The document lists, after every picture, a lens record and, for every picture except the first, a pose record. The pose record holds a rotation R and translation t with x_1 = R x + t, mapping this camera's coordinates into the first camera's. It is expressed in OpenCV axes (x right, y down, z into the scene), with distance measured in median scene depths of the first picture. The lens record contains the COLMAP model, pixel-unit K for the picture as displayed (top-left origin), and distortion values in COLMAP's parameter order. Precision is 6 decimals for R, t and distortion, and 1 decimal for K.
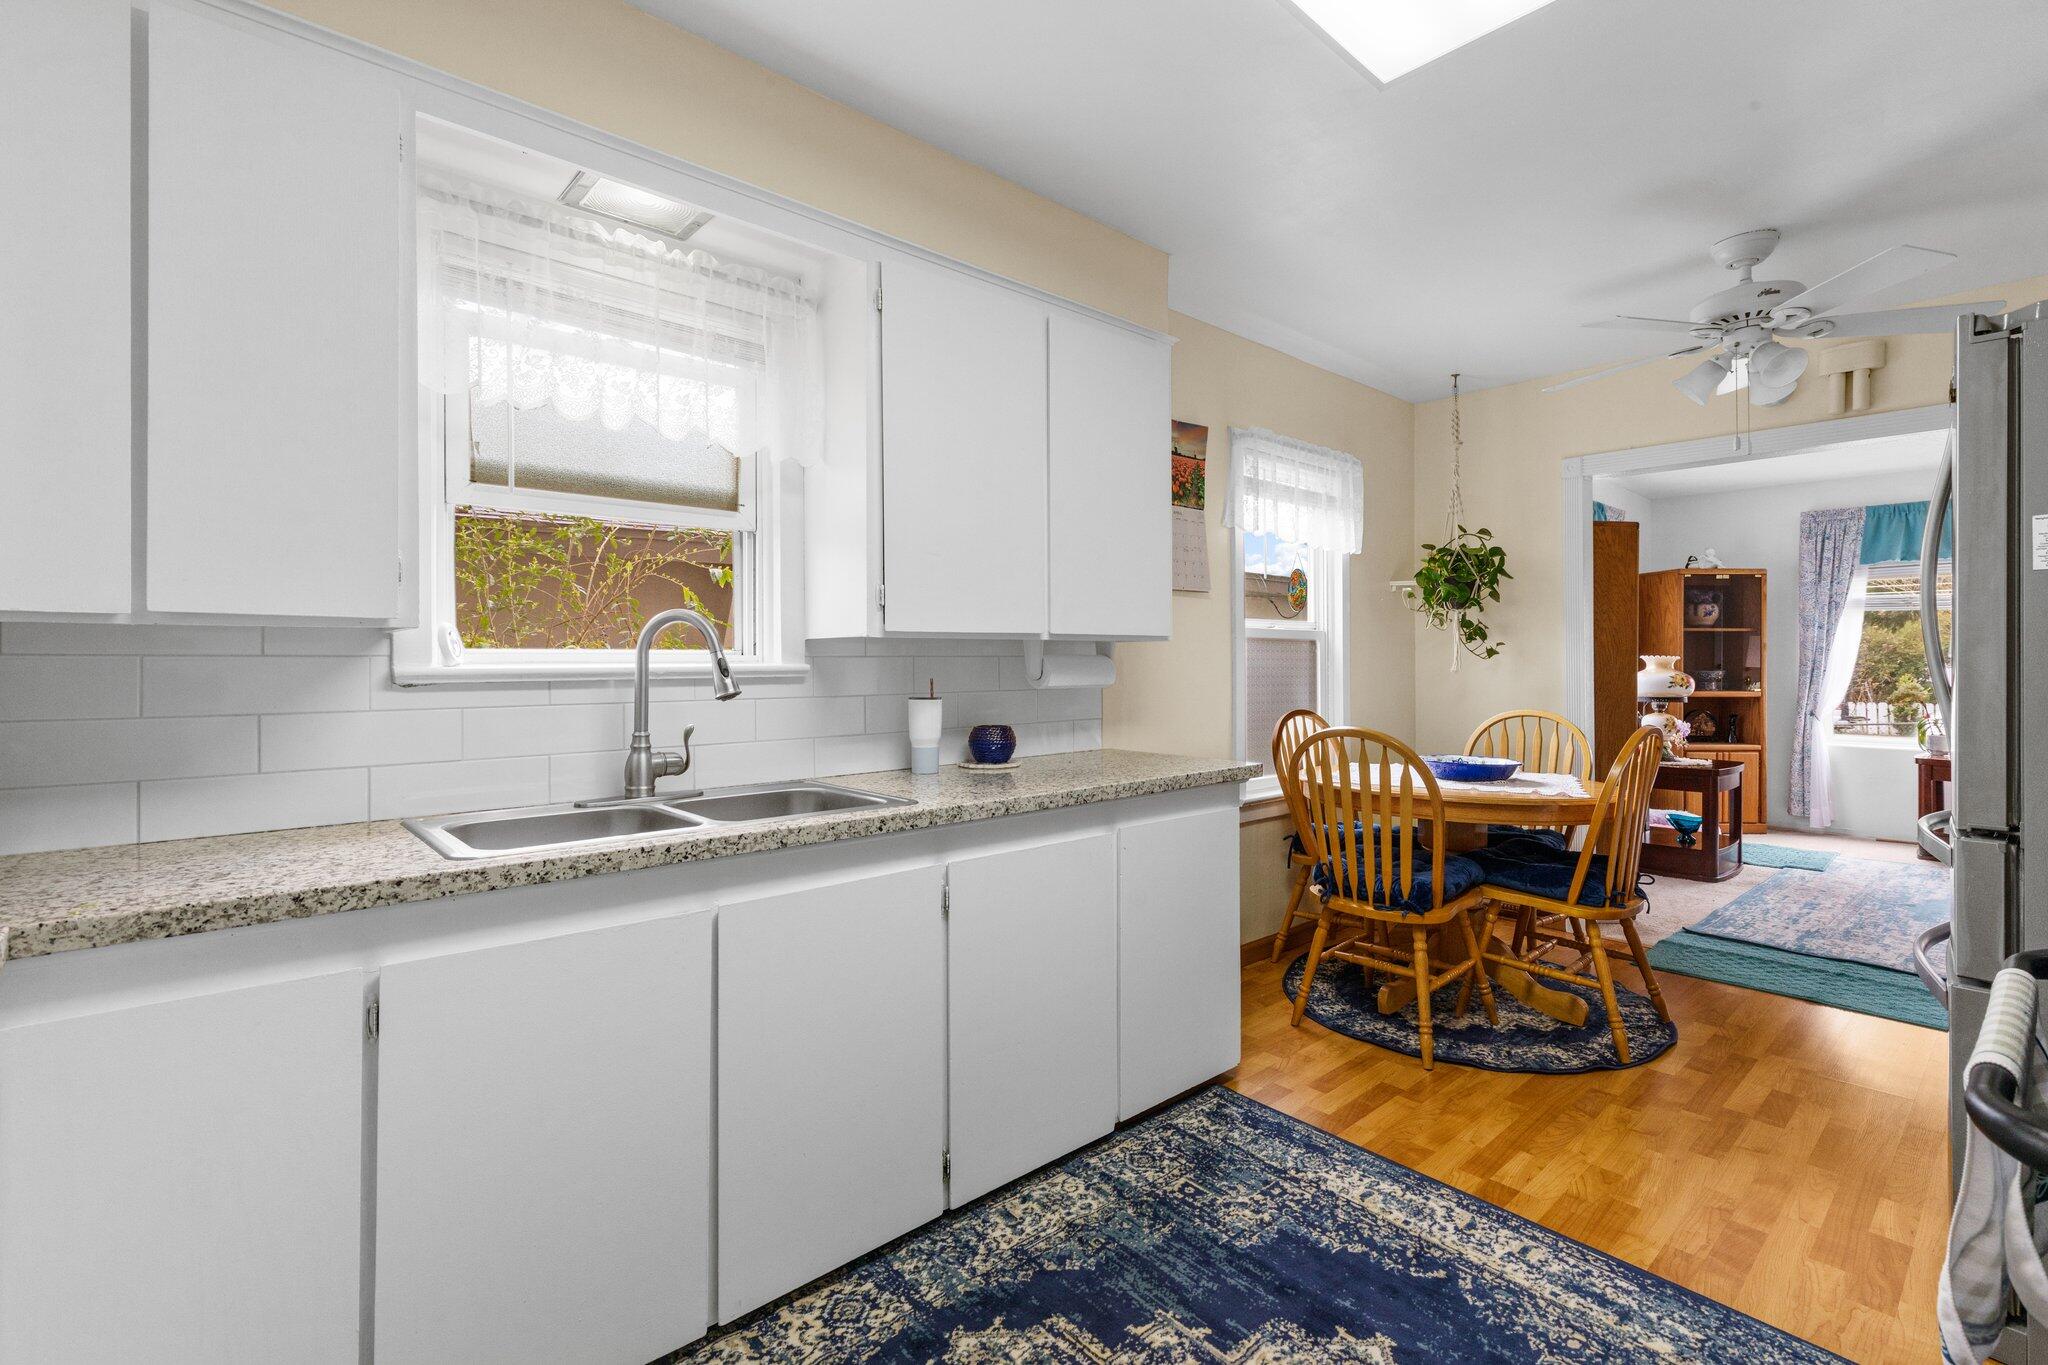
lens RADIAL K [[919.5, 0, 1035.8], [0, 919.5, 668.4], [0, 0, 1]] dist [0.001570, -0.000299]
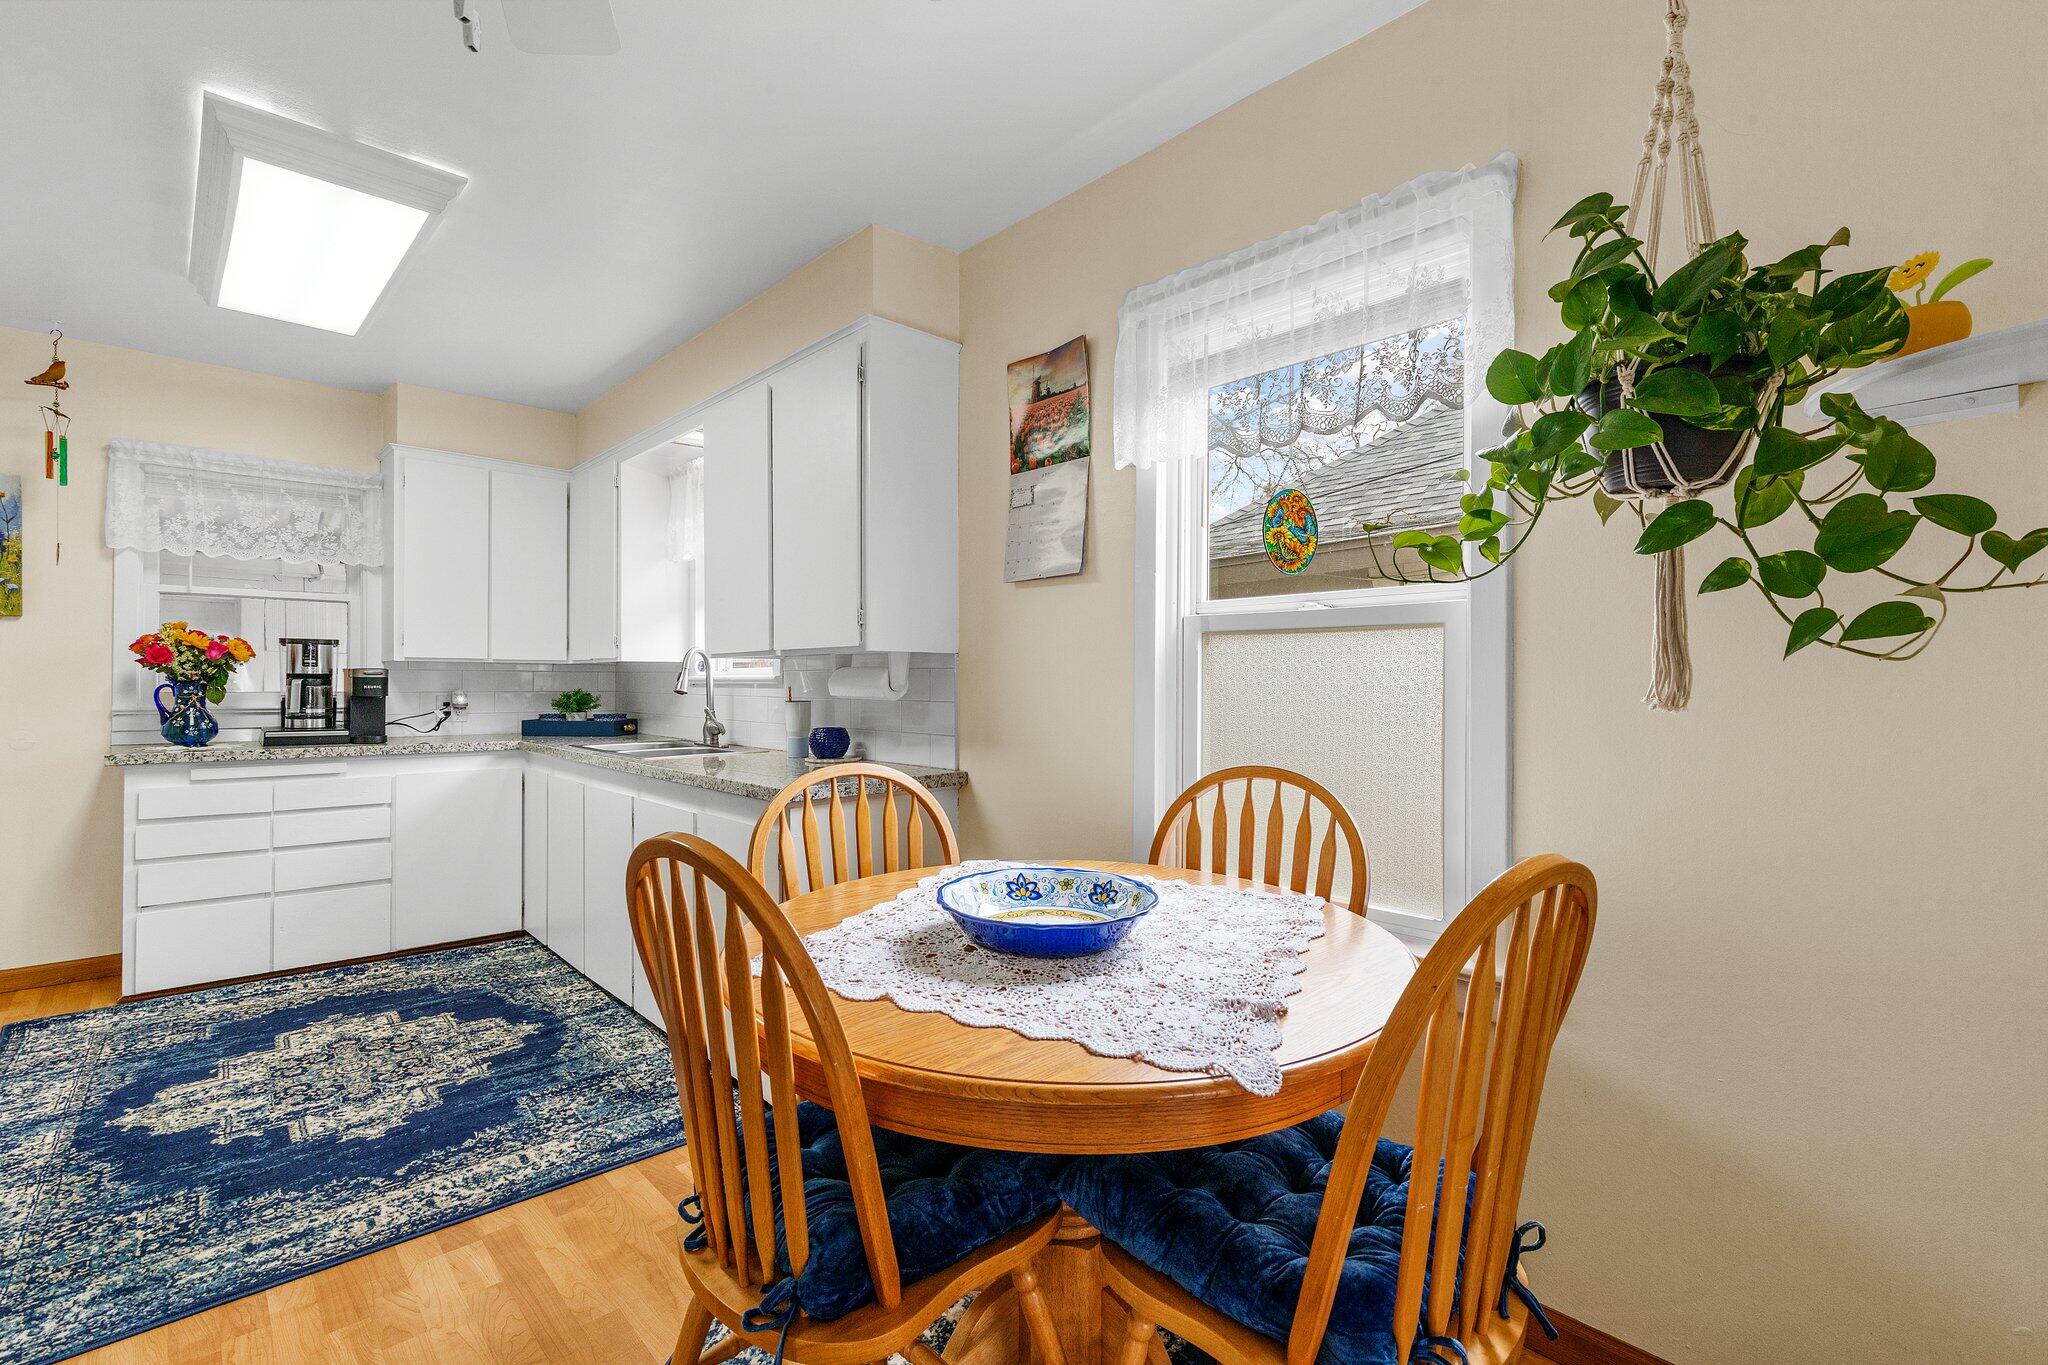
lens RADIAL K [[901.1, 0, 1024.0], [0, 901.1, 682.5], [0, 0, 1]] dist [0.009070, -0.000638]
pose [[0.024986, 0.008895, -0.999648, 1.631120], [-0.007868, 0.999931, 0.008701, -0.011661], [0.999657, 0.007648, 0.025054, 1.761502]]
